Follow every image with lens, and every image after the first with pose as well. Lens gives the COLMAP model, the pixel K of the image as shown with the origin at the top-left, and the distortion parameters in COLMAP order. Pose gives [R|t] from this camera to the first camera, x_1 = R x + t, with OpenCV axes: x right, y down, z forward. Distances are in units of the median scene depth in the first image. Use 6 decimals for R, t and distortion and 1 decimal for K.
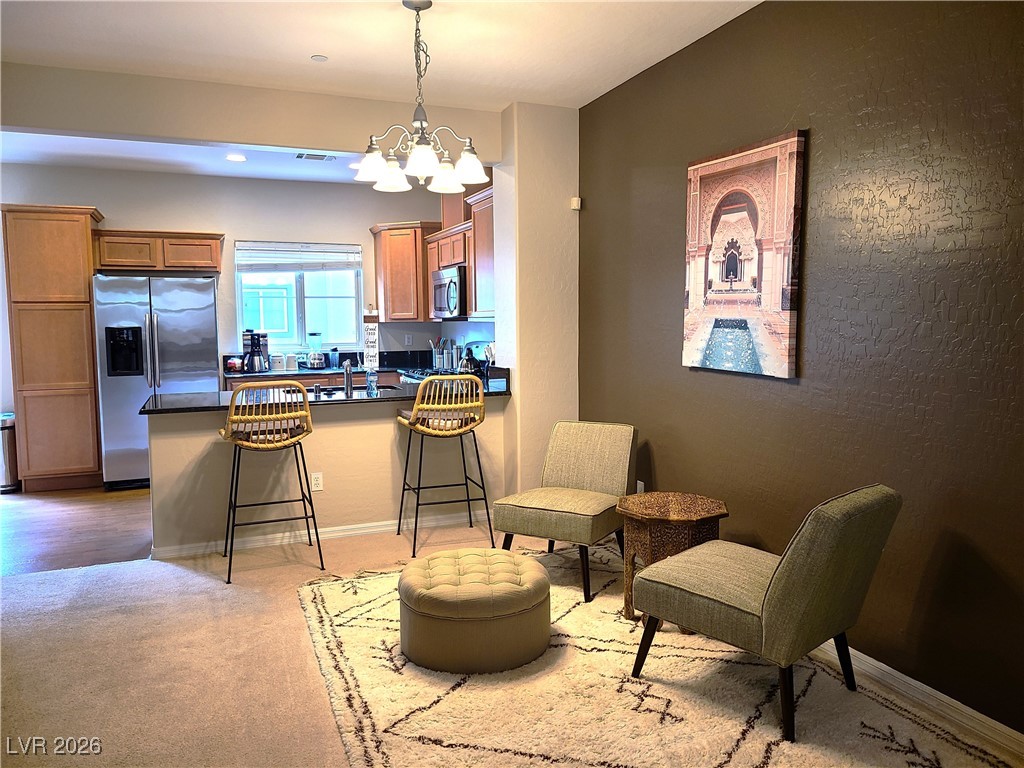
lens RADIAL K [[781.9, 0, 512.0], [0, 781.9, 384.0], [0, 0, 1]] dist [0.073224, -0.074789]
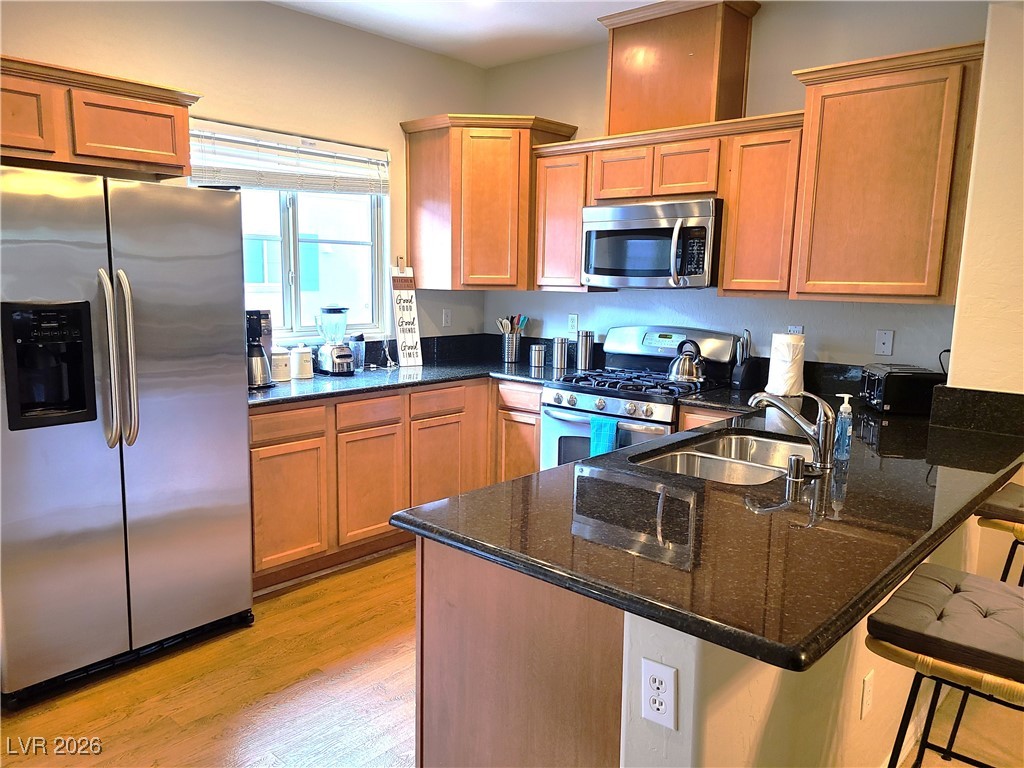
lens RADIAL K [[781.9, 0, 512.0], [0, 781.9, 384.0], [0, 0, 1]] dist [0.073224, -0.074789]
pose [[0.896485, -0.038555, 0.441393, -0.375103], [0.014456, 0.998222, 0.057833, -0.041334], [-0.442838, -0.045465, 0.895448, 0.450180]]
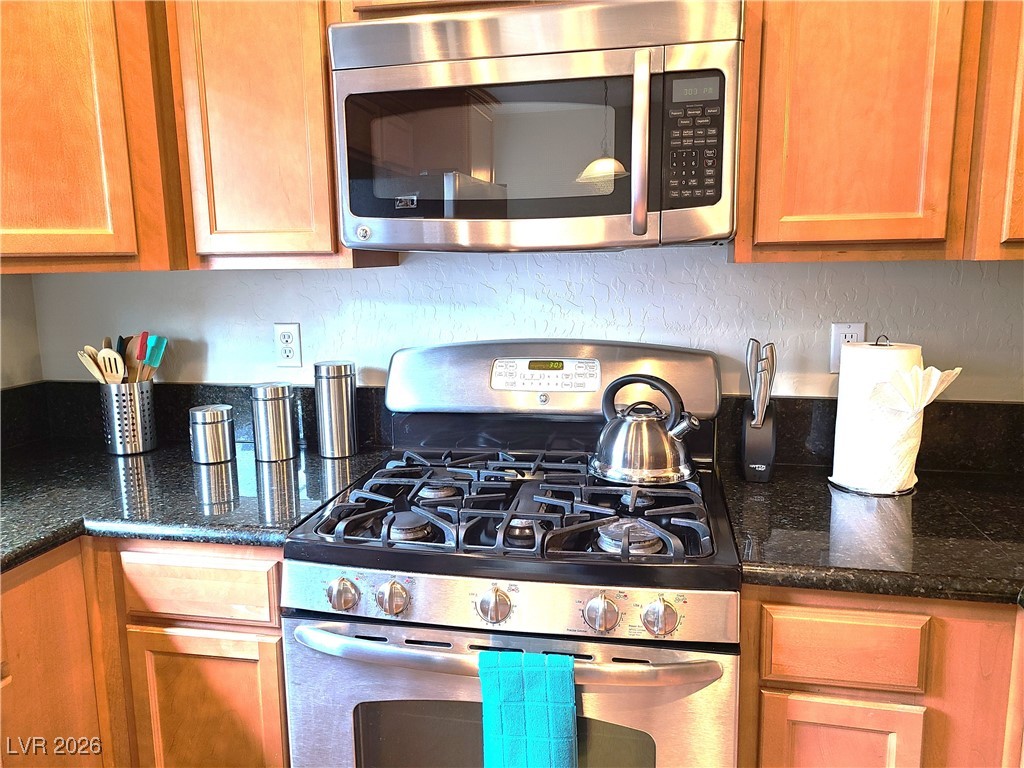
lens RADIAL K [[781.9, 0, 512.0], [0, 781.9, 384.0], [0, 0, 1]] dist [0.073224, -0.074789]
pose [[0.566690, -0.139395, 0.812054, -0.231066], [0.082497, 0.990231, 0.112411, -0.062809], [-0.819791, 0.003290, 0.572654, 0.771417]]
